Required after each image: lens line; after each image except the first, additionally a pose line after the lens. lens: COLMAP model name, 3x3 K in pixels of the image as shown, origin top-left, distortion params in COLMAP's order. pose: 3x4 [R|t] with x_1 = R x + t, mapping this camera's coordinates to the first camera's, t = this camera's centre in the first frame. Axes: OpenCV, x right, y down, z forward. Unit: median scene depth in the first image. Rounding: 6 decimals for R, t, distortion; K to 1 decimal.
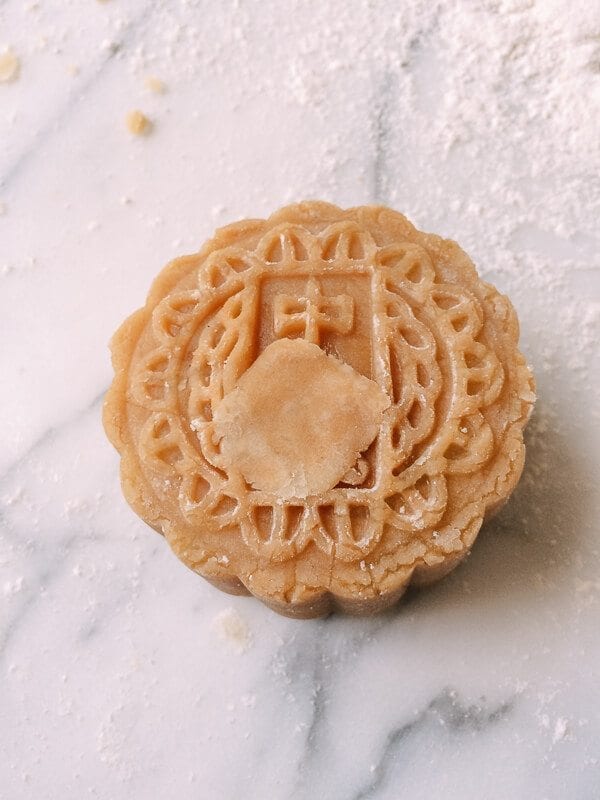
lens RADIAL K [[733.5, 0, 296.2], [0, 733.5, 399.1], [0, 0, 1]] dist [0.107173, -0.236851]
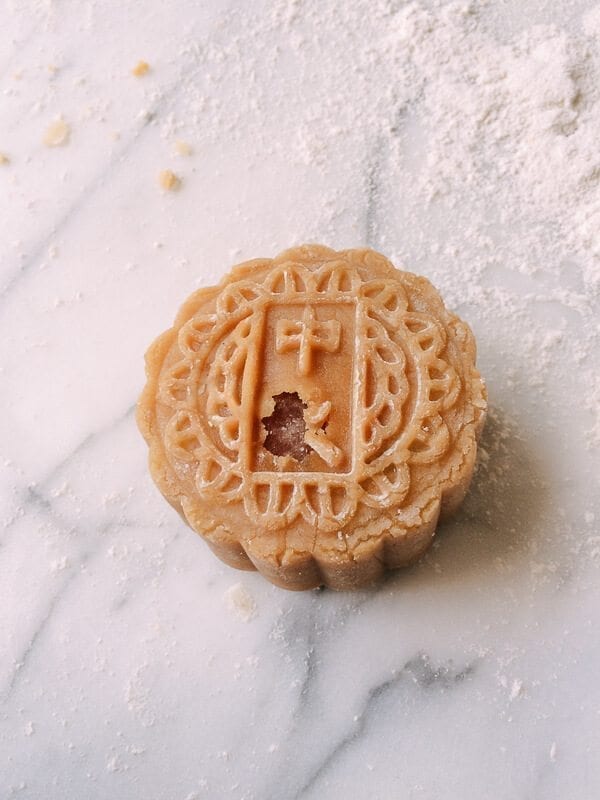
lens RADIAL K [[733.5, 0, 296.2], [0, 733.5, 399.1], [0, 0, 1]] dist [0.107173, -0.236851]
pose [[0.999238, 0.004543, -0.038765, 0.046158], [-0.006478, 0.998732, -0.049932, 0.043130], [0.038488, 0.050145, 0.998000, -0.188811]]
